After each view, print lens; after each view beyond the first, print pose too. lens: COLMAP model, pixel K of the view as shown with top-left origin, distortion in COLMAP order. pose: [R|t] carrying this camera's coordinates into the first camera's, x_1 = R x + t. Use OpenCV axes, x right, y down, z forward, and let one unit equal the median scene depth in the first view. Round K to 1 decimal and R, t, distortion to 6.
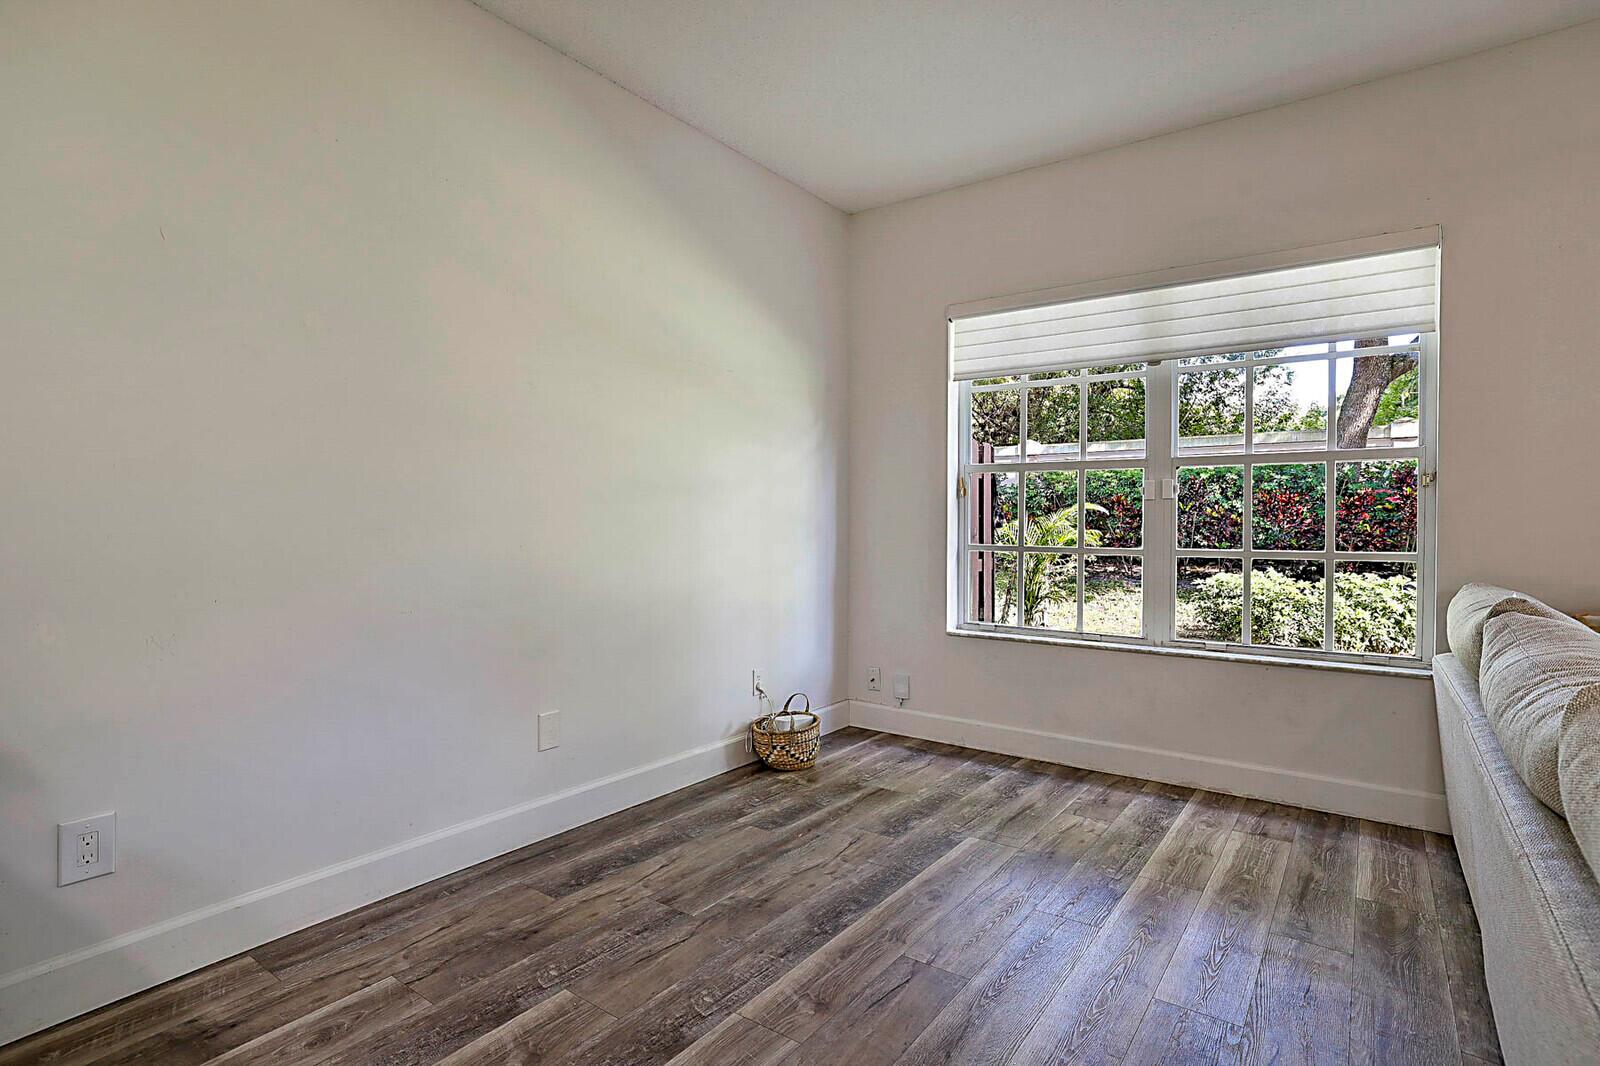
lens RADIAL K [[792.9, 0, 802.3], [0, 792.9, 546.3], [0, 0, 1]] dist [-0.001060, 0.003762]
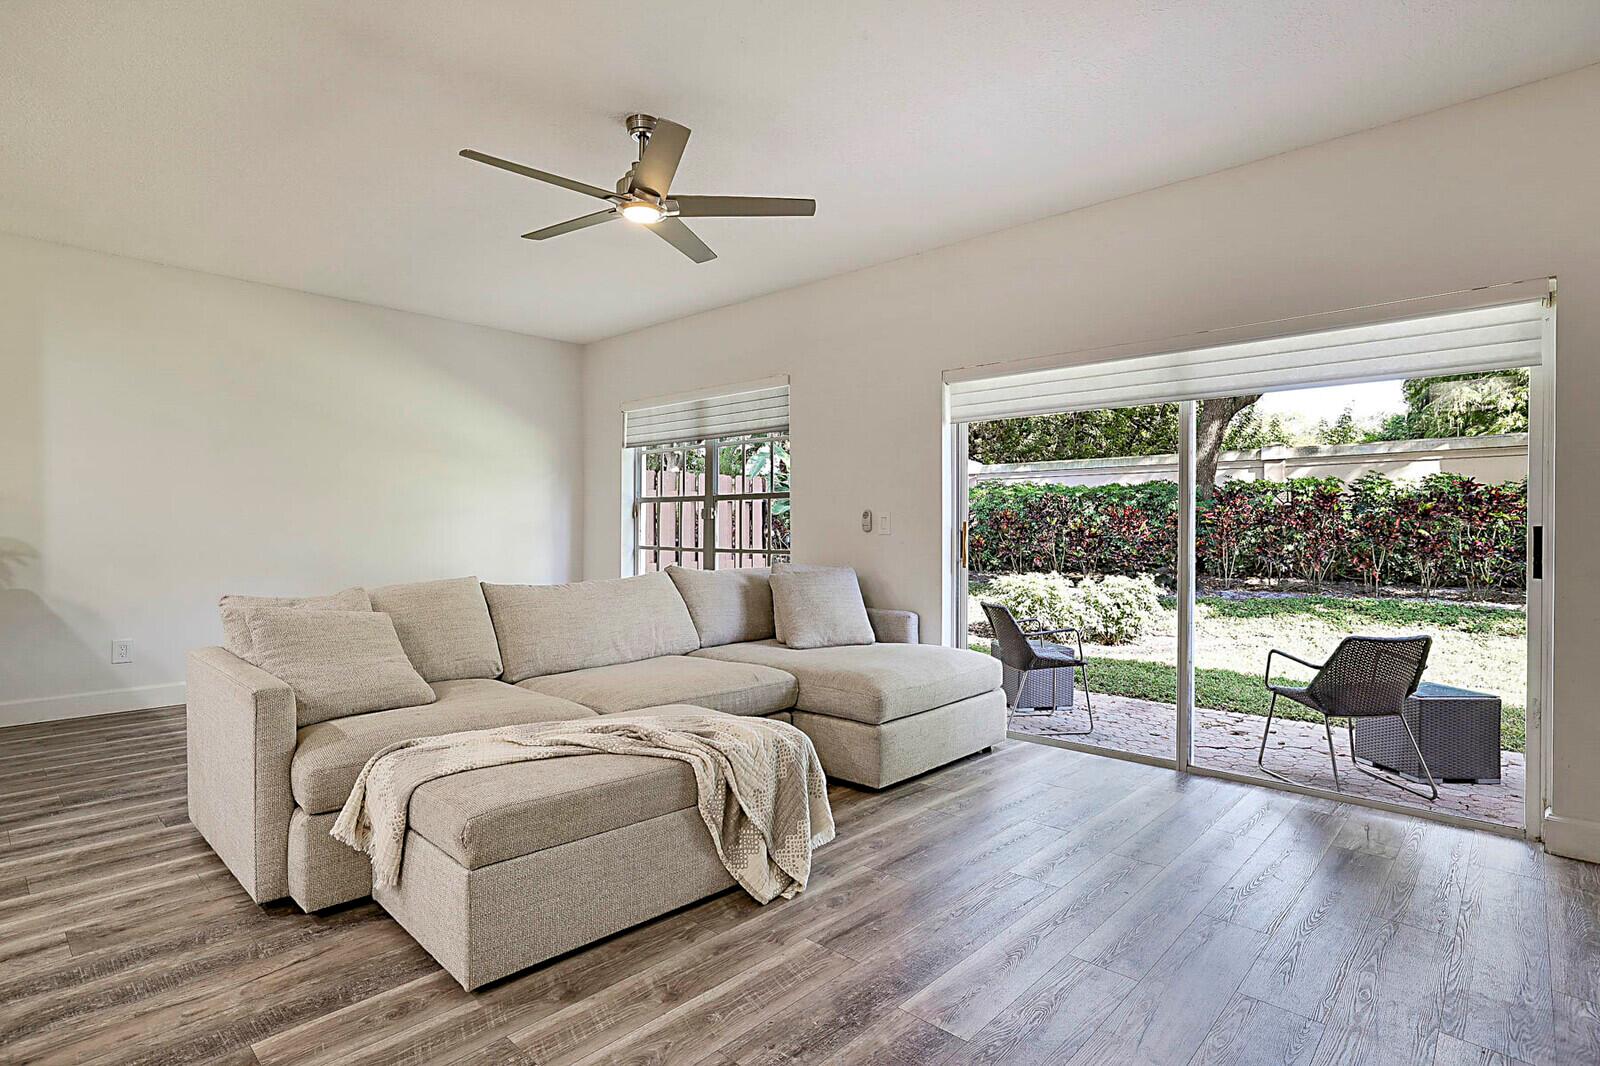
lens RADIAL K [[792.9, 0, 796.5], [0, 792.9, 520.7], [0, 0, 1]] dist [-0.001060, 0.003762]
pose [[0.993462, -0.001073, -0.114161, 0.242962], [-0.004753, 0.998700, -0.050748, 0.010513], [0.114067, 0.050958, 0.992165, -0.206530]]
